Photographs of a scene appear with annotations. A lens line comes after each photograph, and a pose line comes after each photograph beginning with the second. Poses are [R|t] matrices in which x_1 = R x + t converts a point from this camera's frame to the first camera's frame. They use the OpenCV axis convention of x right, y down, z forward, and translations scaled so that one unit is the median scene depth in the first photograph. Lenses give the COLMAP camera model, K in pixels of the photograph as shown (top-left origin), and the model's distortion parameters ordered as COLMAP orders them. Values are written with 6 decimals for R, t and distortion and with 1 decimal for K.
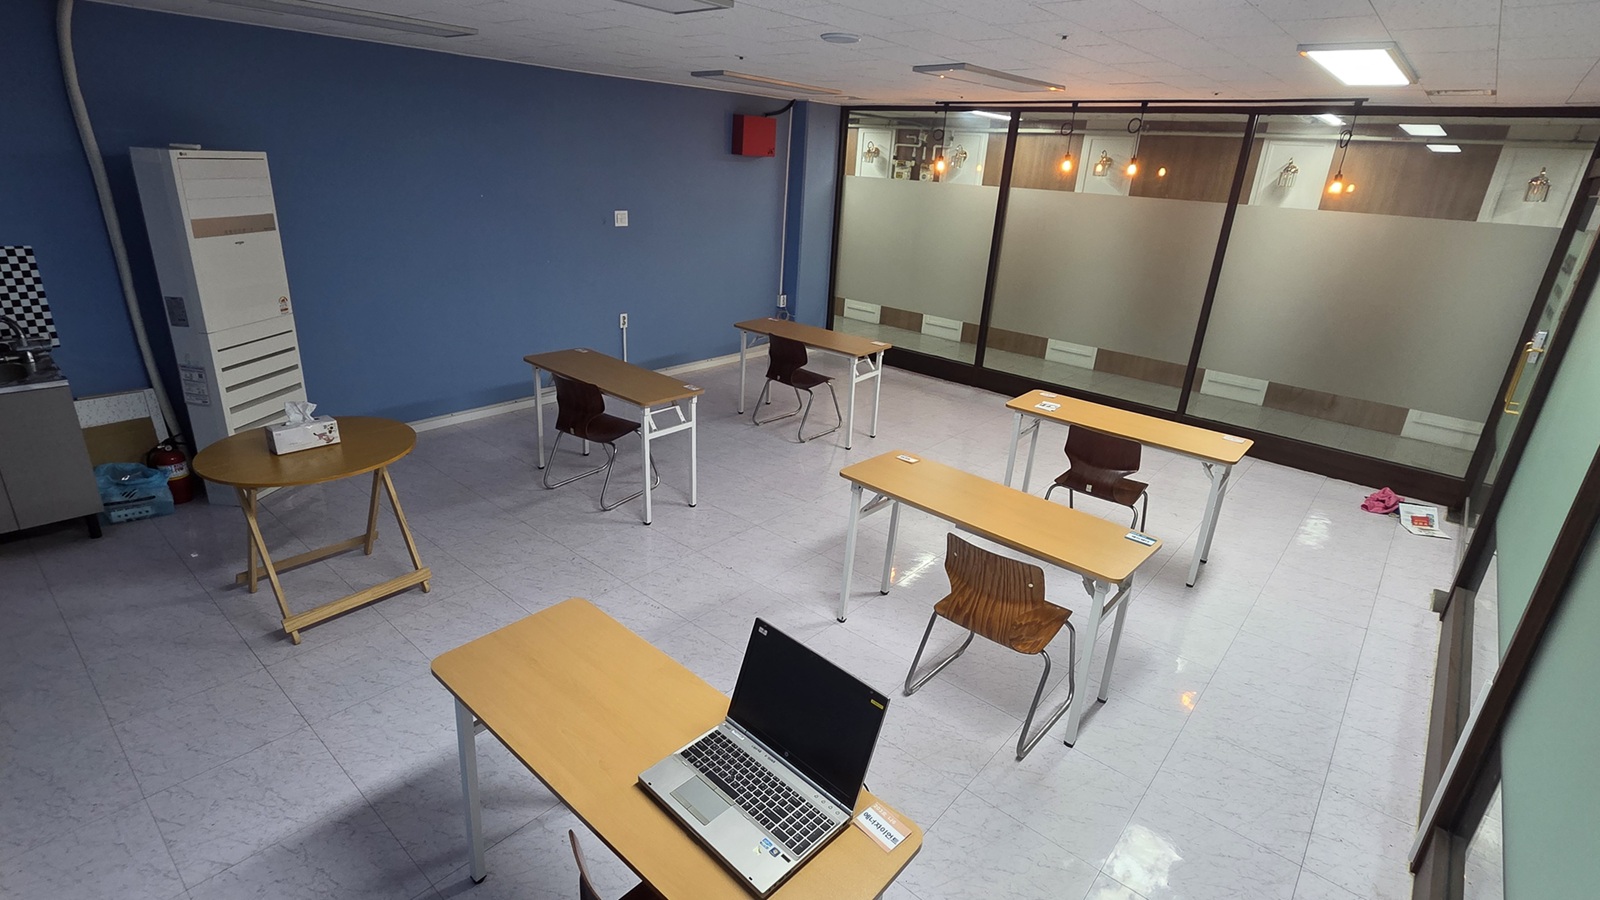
lens RADIAL K [[761.3, 0, 803.8], [0, 761.3, 439.2], [0, 0, 1]] dist [-0.005292, -0.001133]
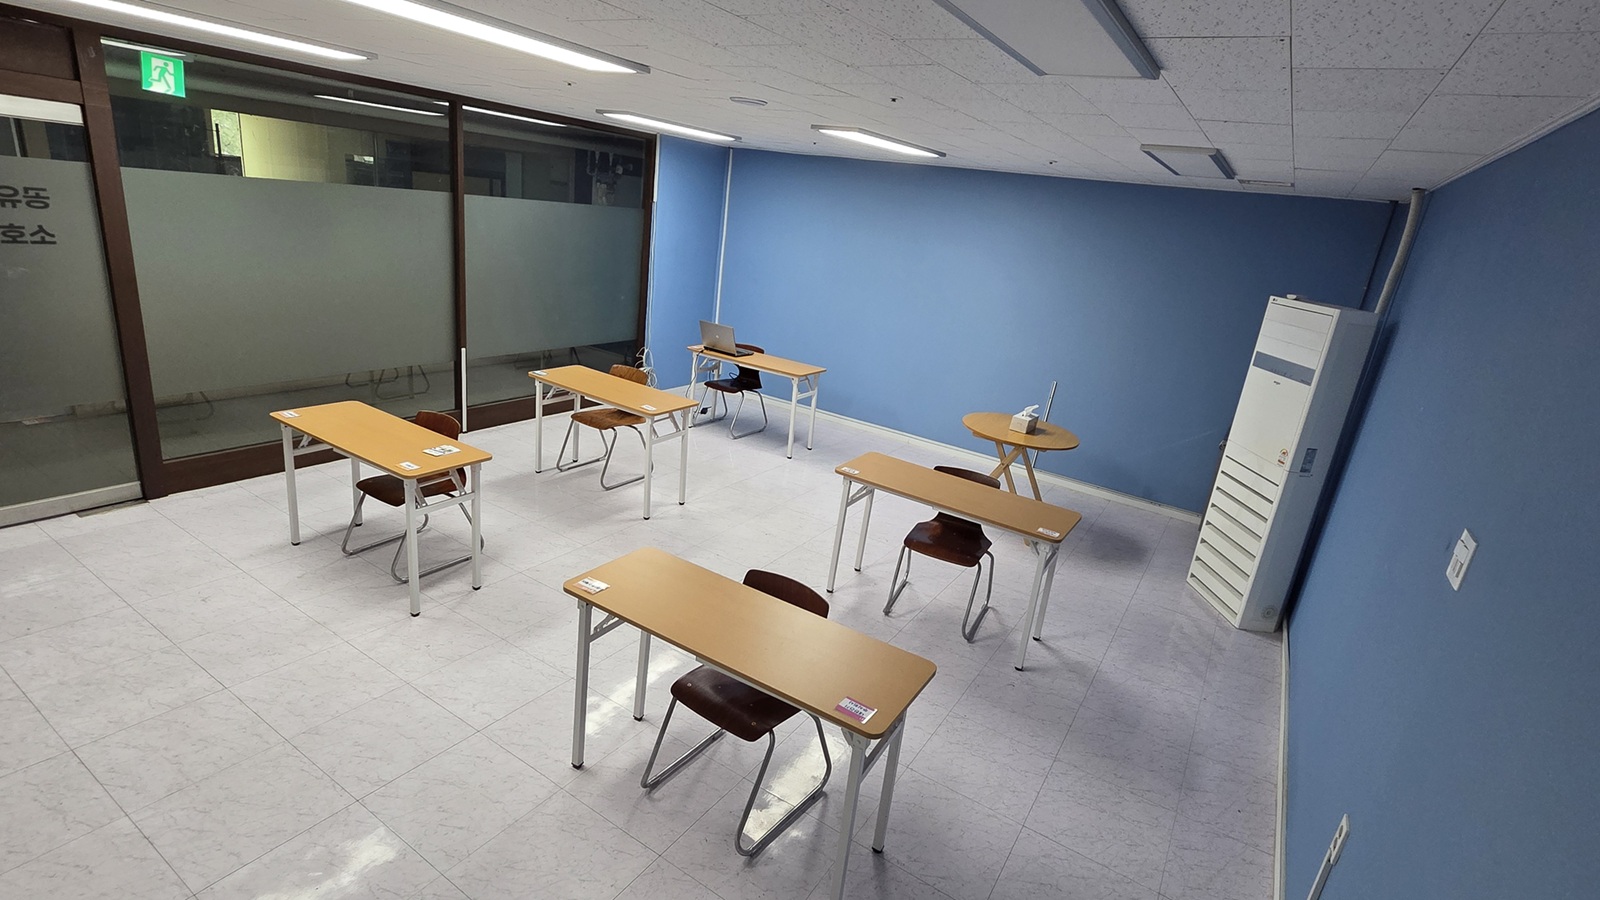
lens RADIAL K [[761.3, 0, 799.8], [0, 761.3, 447.2], [0, 0, 1]] dist [-0.005292, -0.001133]
pose [[-0.973751, -0.116696, -0.195427, 0.110524], [-0.212556, 0.773317, 0.597327, -0.668930], [0.081421, 0.623187, -0.777823, 1.788596]]
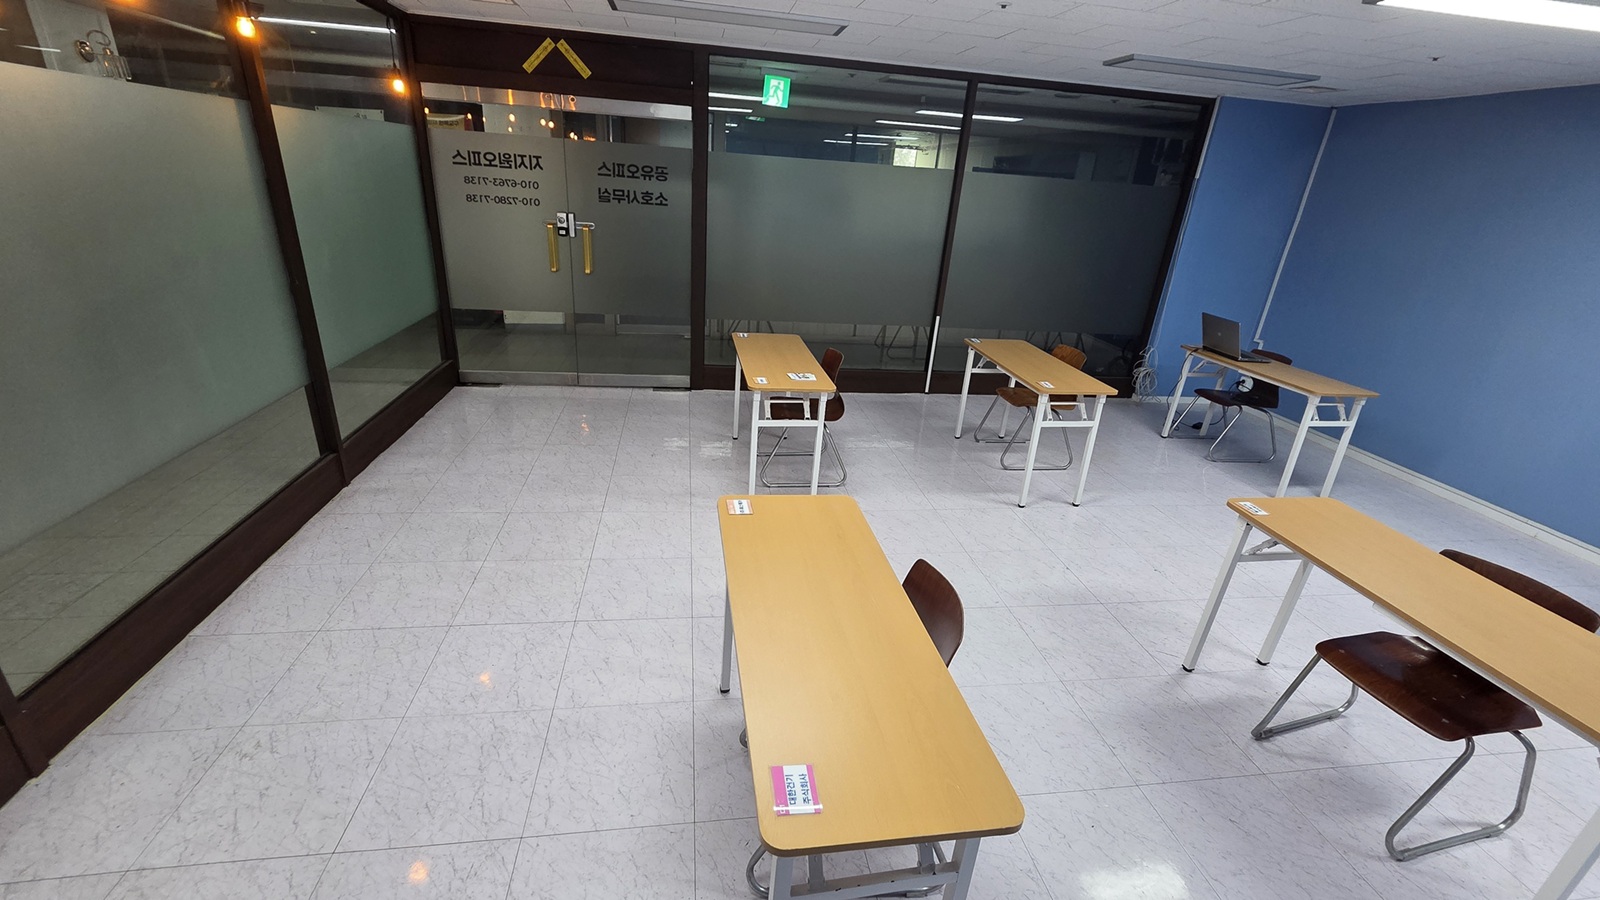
lens RADIAL K [[655.7, 0, 792.8], [0, 655.7, 447.9], [0, 0, 1]] dist [-0.006361, 0.000220]
pose [[-0.752279, -0.349068, 0.558774, -0.149805], [0.119659, 0.761618, 0.636883, -0.512940], [-0.647888, 0.545976, -0.531180, 1.568809]]
